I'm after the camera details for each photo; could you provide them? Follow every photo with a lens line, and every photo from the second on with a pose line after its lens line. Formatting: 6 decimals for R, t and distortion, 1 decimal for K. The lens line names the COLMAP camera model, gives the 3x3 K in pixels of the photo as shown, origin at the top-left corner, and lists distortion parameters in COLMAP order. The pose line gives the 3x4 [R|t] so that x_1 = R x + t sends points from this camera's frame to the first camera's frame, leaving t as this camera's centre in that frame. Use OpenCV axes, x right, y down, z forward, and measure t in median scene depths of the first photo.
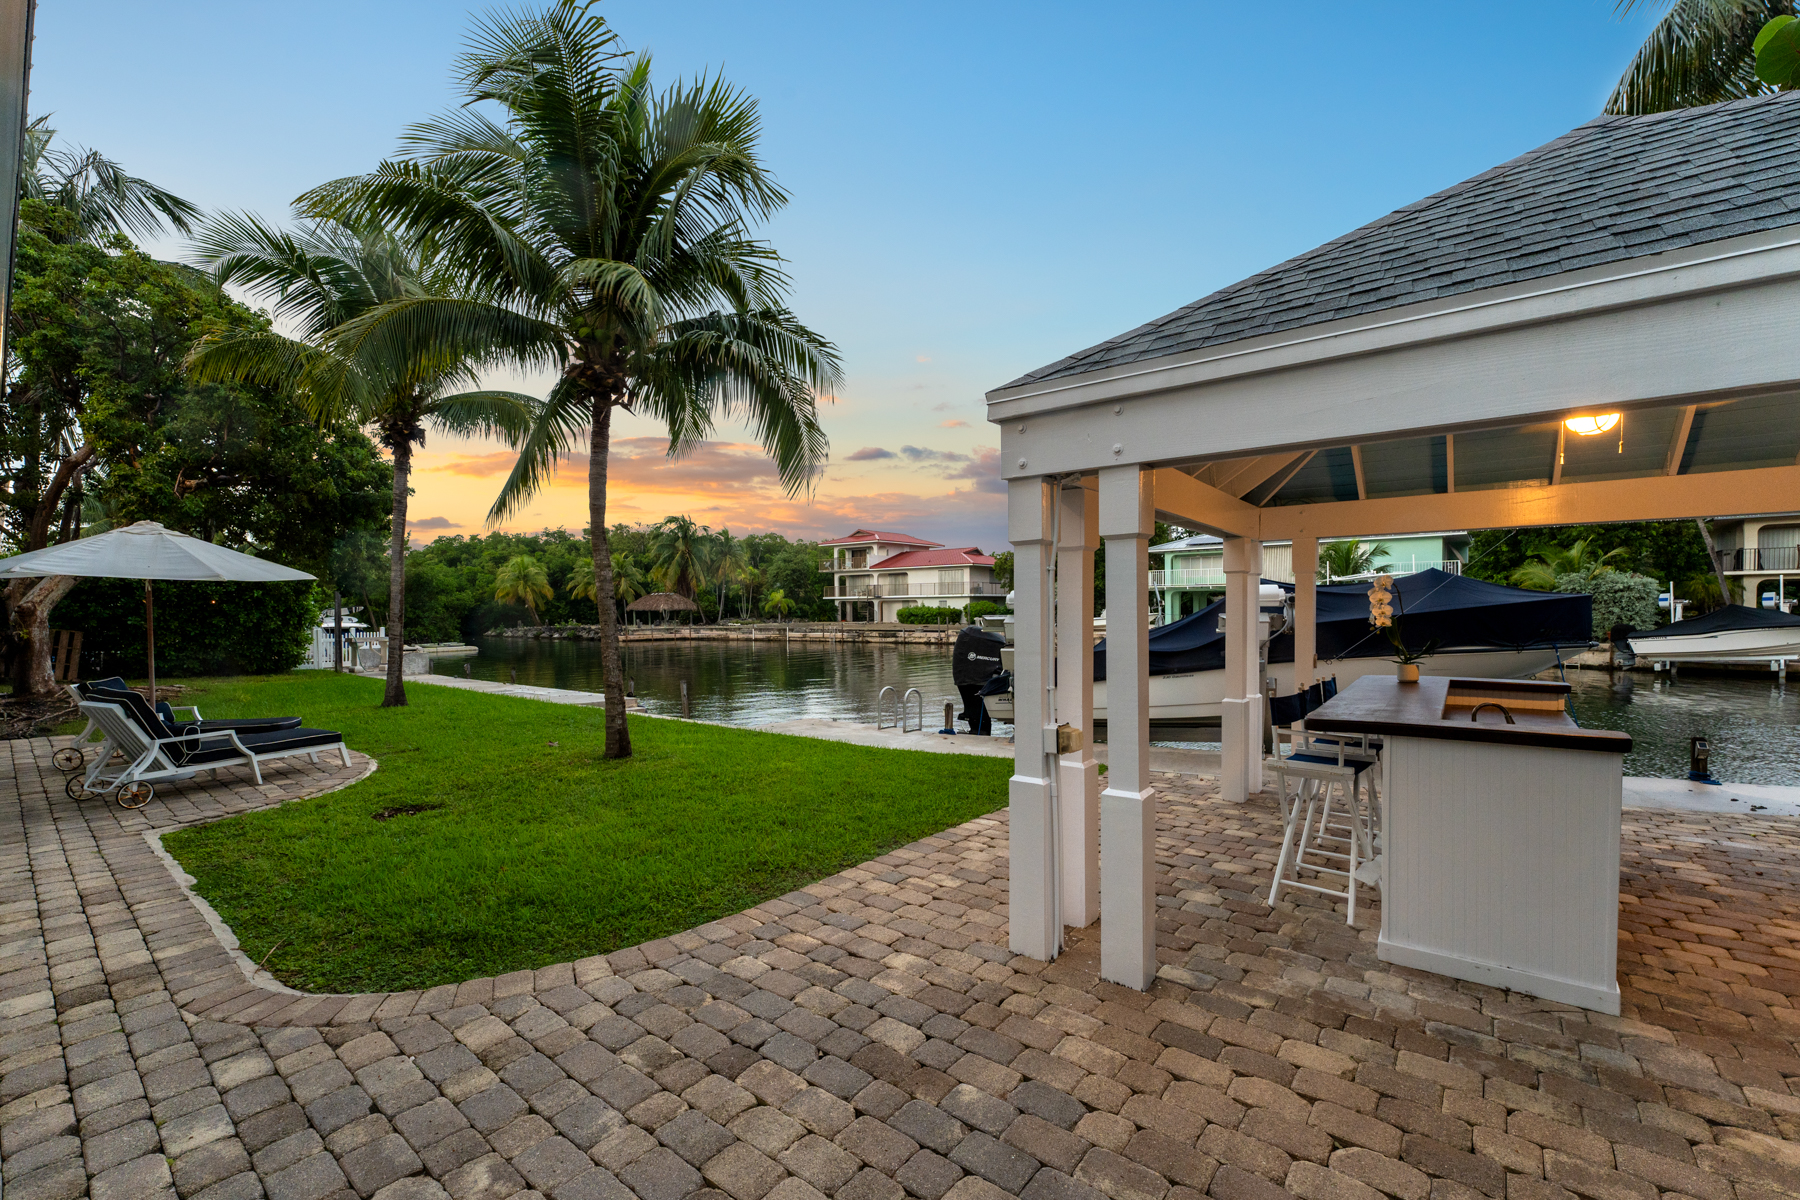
lens RADIAL K [[764.1, 0, 900.0], [0, 764.1, 600.0], [0, 0, 1]] dist [-0.000252, -0.000008]
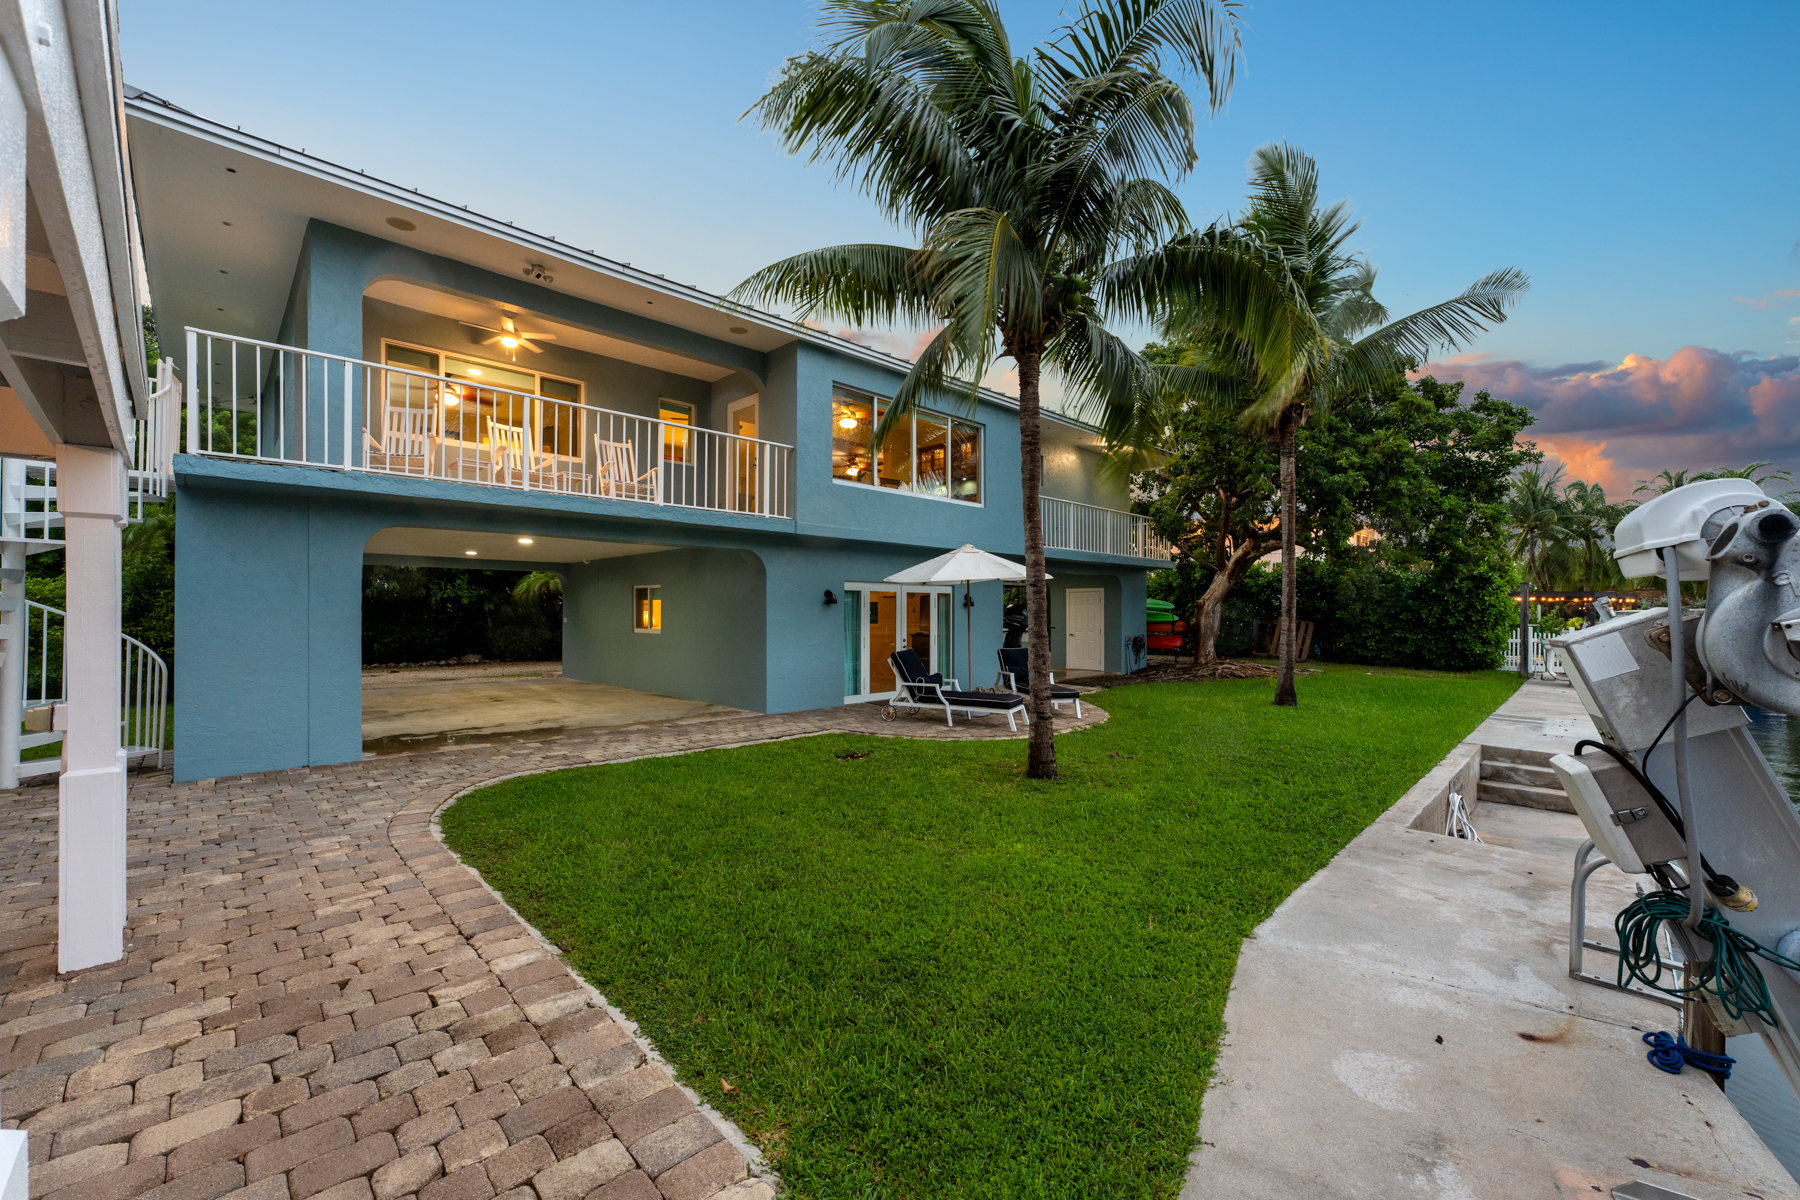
lens RADIAL K [[731.1, 0, 900.0], [0, 731.1, 600.0], [0, 0, 1]] dist [0.000270, 0.000113]
pose [[-0.133034, -0.007649, -0.991082, 0.538268], [0.008215, 0.999927, -0.008820, 0.023146], [0.991077, -0.009315, -0.132961, 1.176271]]
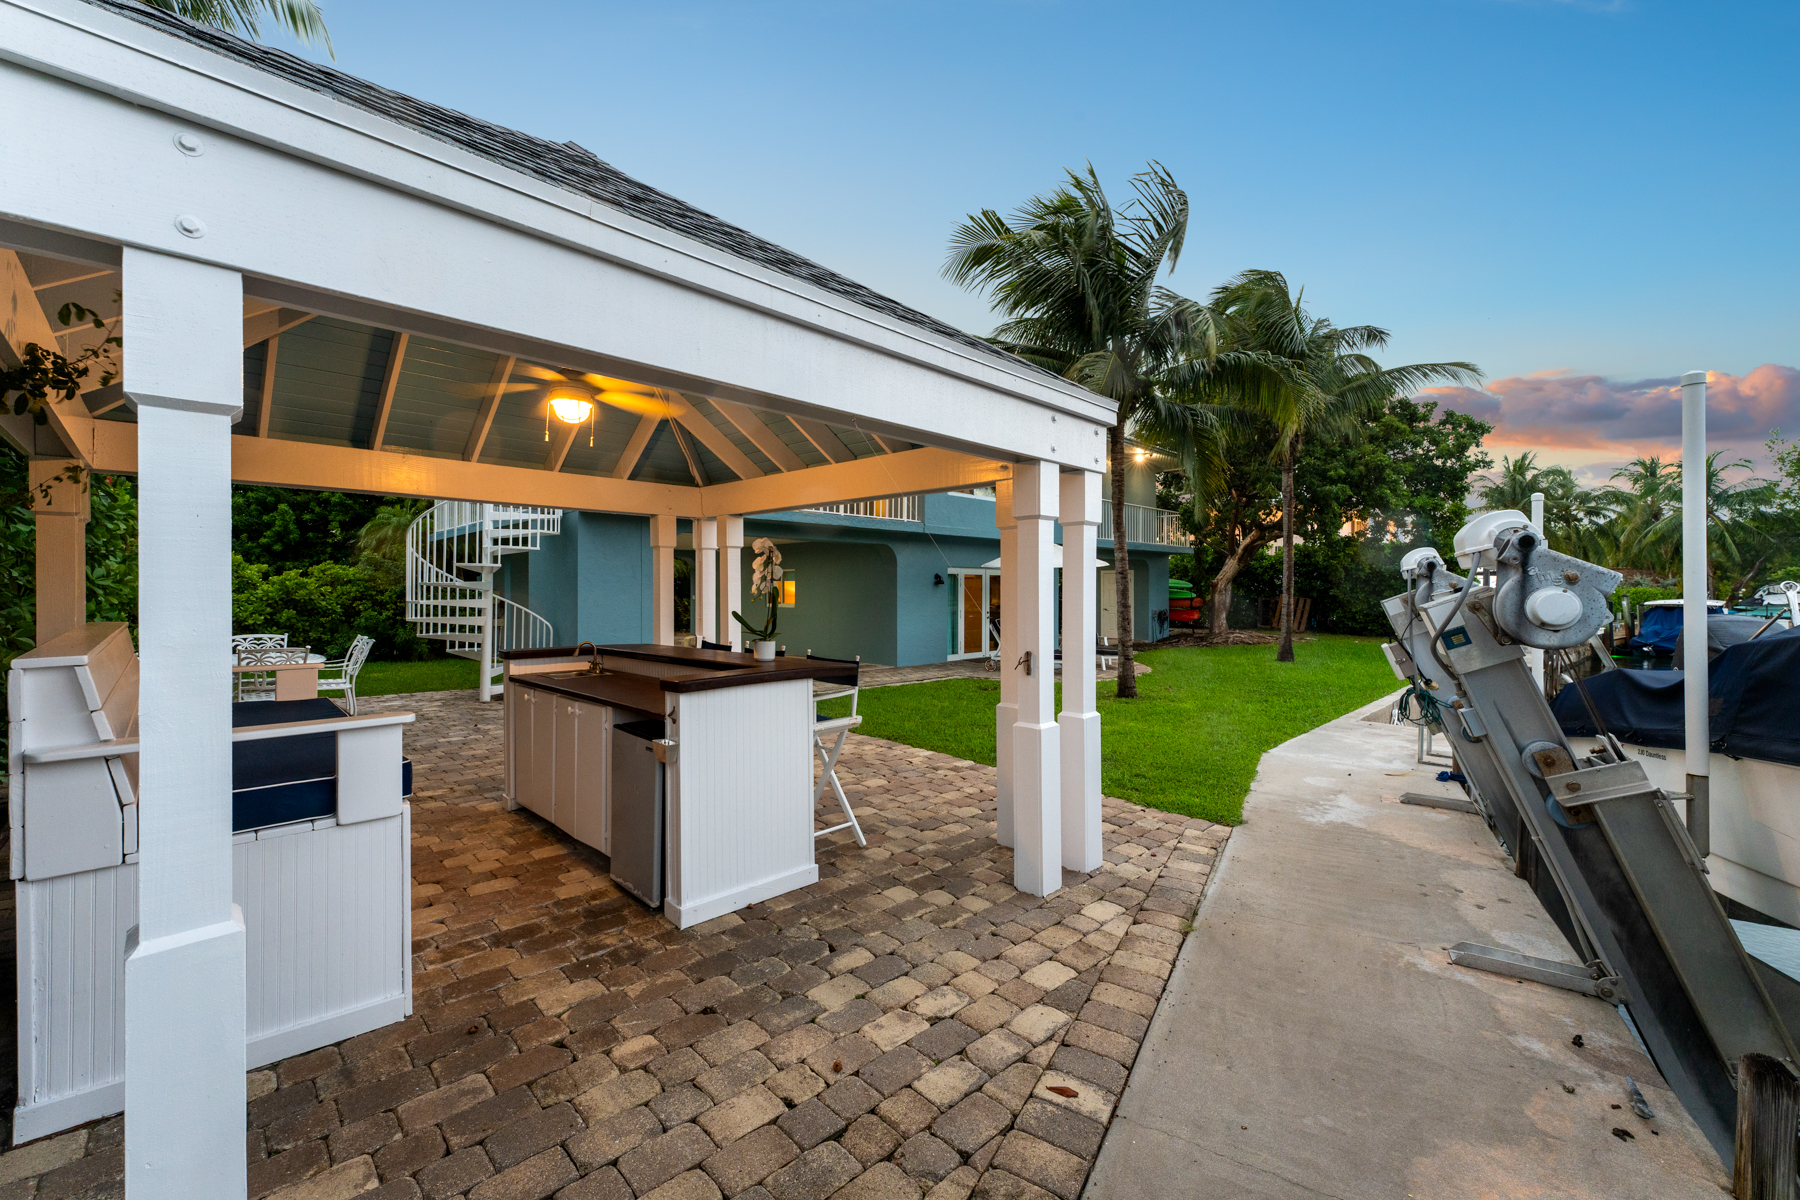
lens RADIAL K [[727.2, 0, 898.2], [0, 727.2, 580.6], [0, 0, 1]] dist [0.000634, -0.000008]
pose [[-0.138556, -0.003925, -0.990347, 1.115732], [0.008805, 0.999948, -0.005195, 0.014545], [0.990315, -0.009440, -0.138514, 0.967937]]
